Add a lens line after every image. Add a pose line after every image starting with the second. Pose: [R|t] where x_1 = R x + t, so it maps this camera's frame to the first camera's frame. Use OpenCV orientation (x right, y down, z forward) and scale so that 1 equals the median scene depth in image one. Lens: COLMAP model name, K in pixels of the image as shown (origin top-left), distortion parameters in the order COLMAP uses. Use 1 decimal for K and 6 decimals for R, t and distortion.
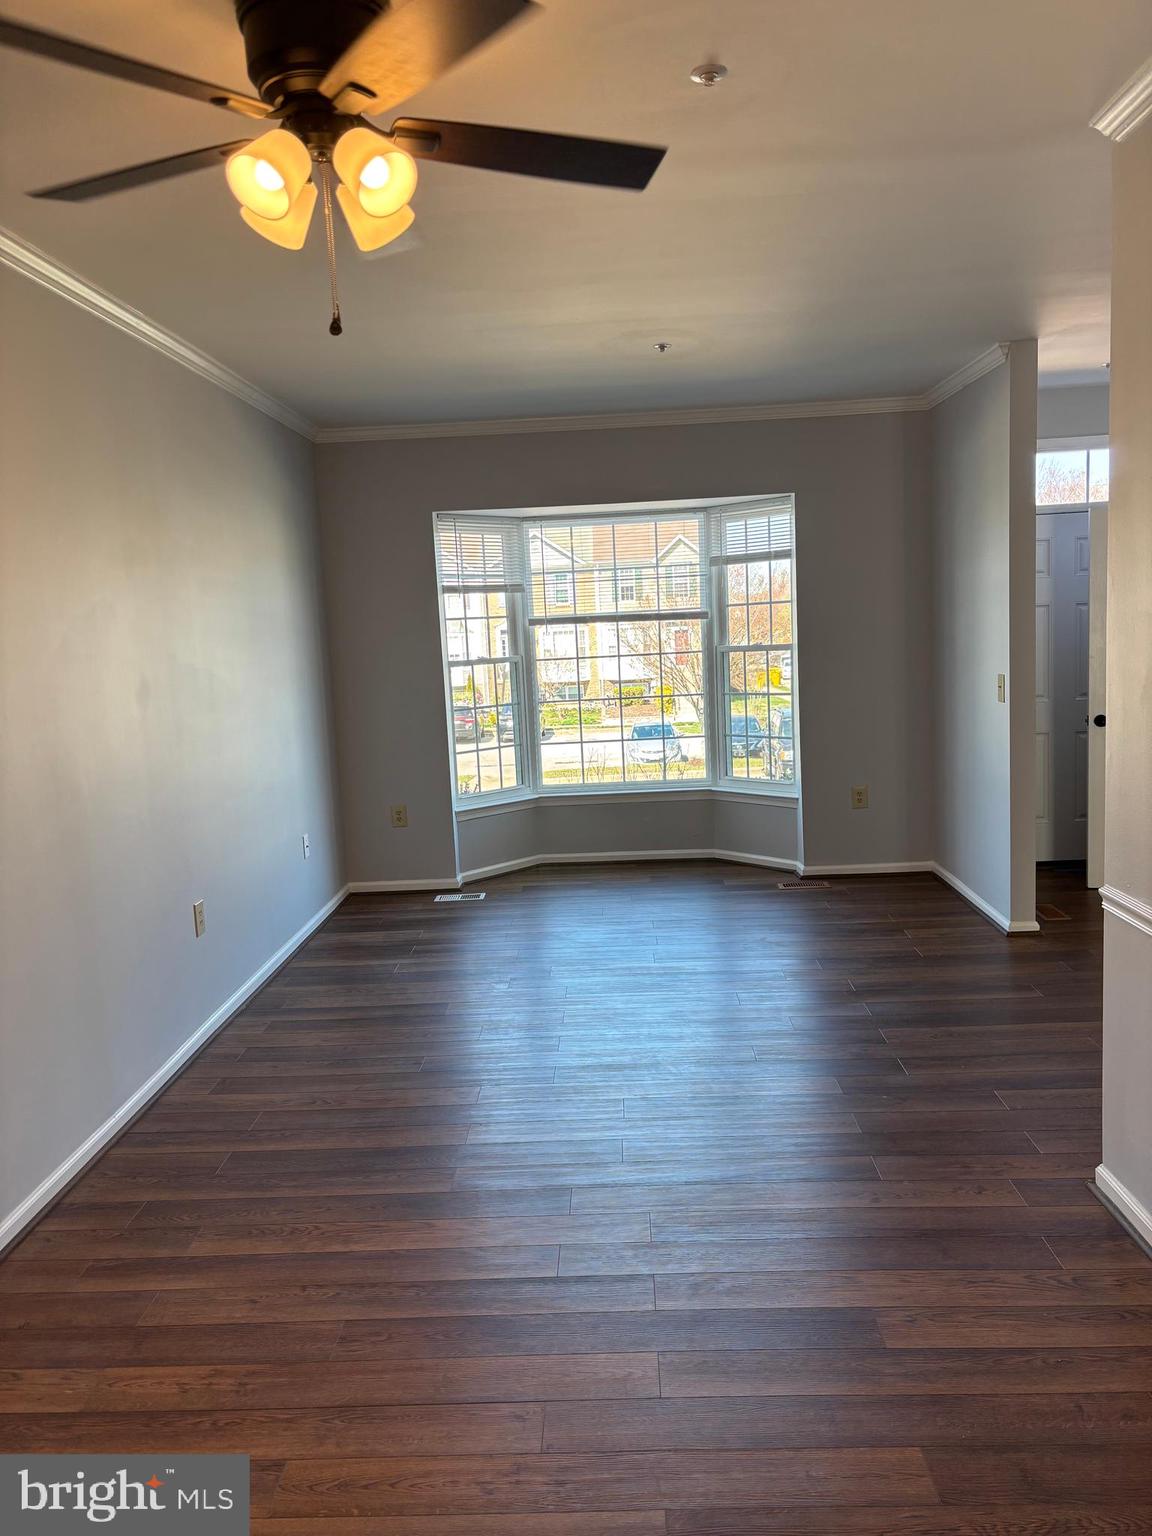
lens RADIAL K [[1160.4, 0, 576.0], [0, 1160.4, 768.0], [0, 0, 1]] dist [0.032381, -0.060986]
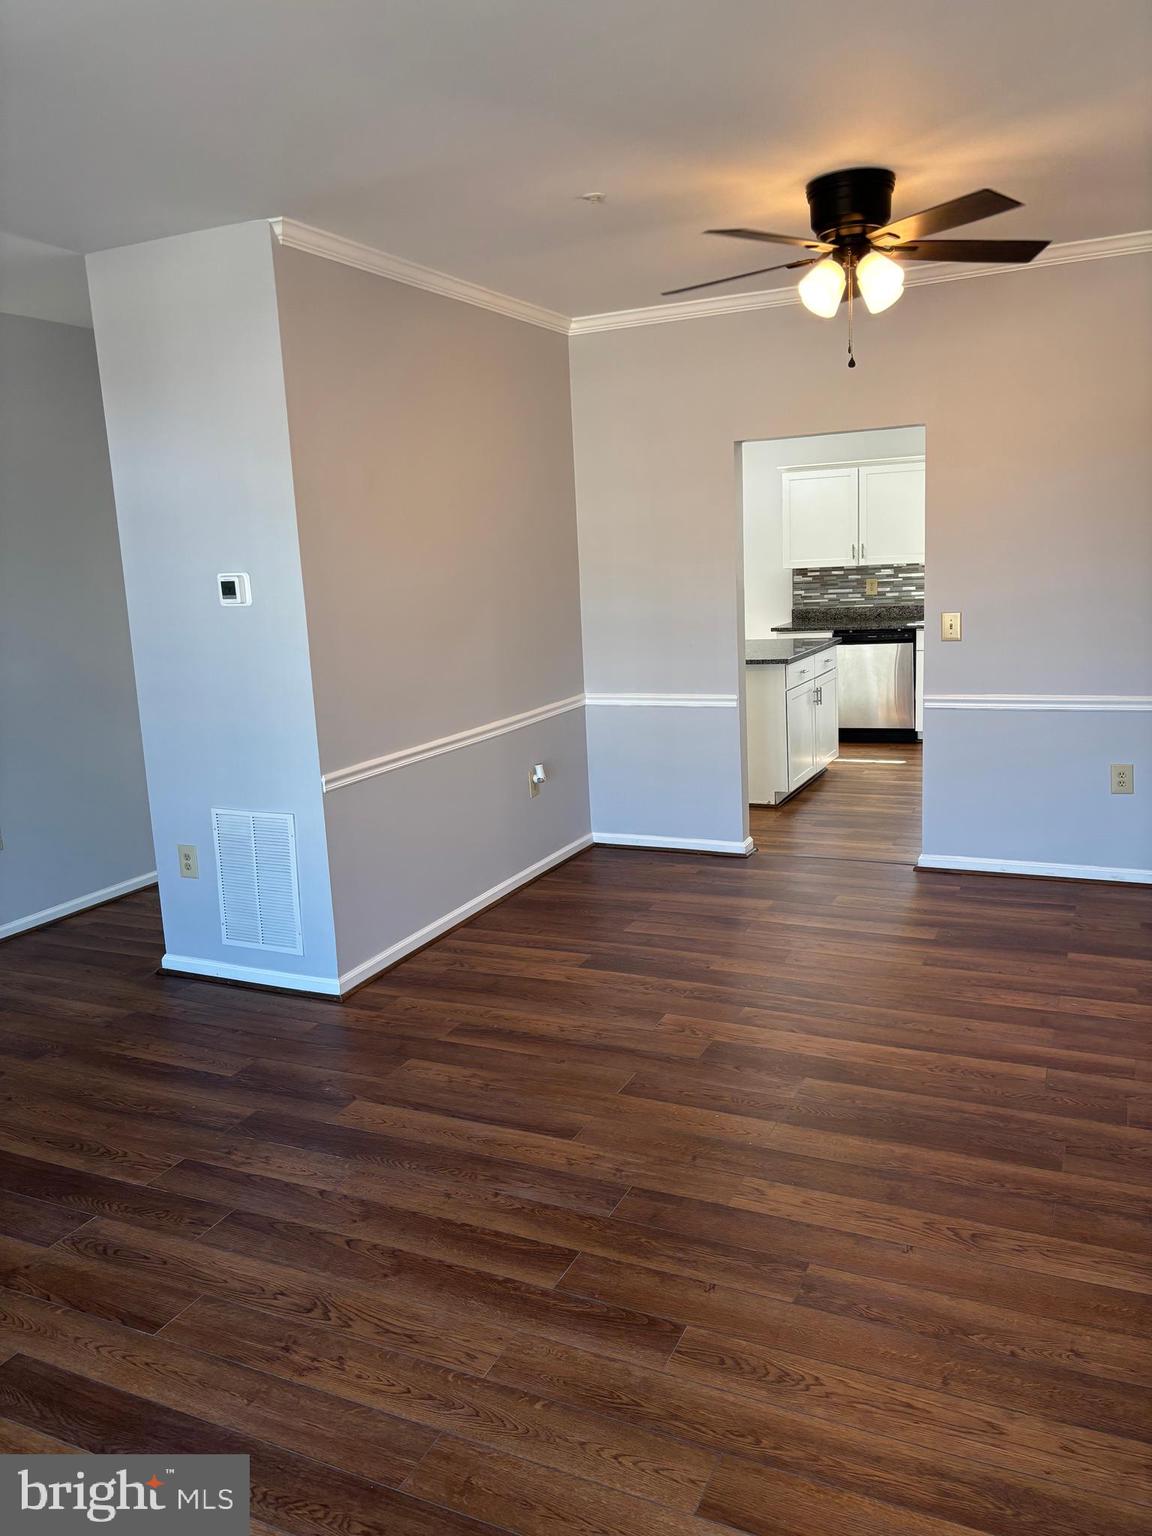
lens RADIAL K [[1160.4, 0, 576.0], [0, 1160.4, 768.0], [0, 0, 1]] dist [0.032381, -0.060986]
pose [[-0.912317, 0.017263, 0.409122, -0.391990], [0.140689, 0.951505, 0.273578, -0.244238], [-0.384558, 0.307149, -0.870503, 2.108775]]
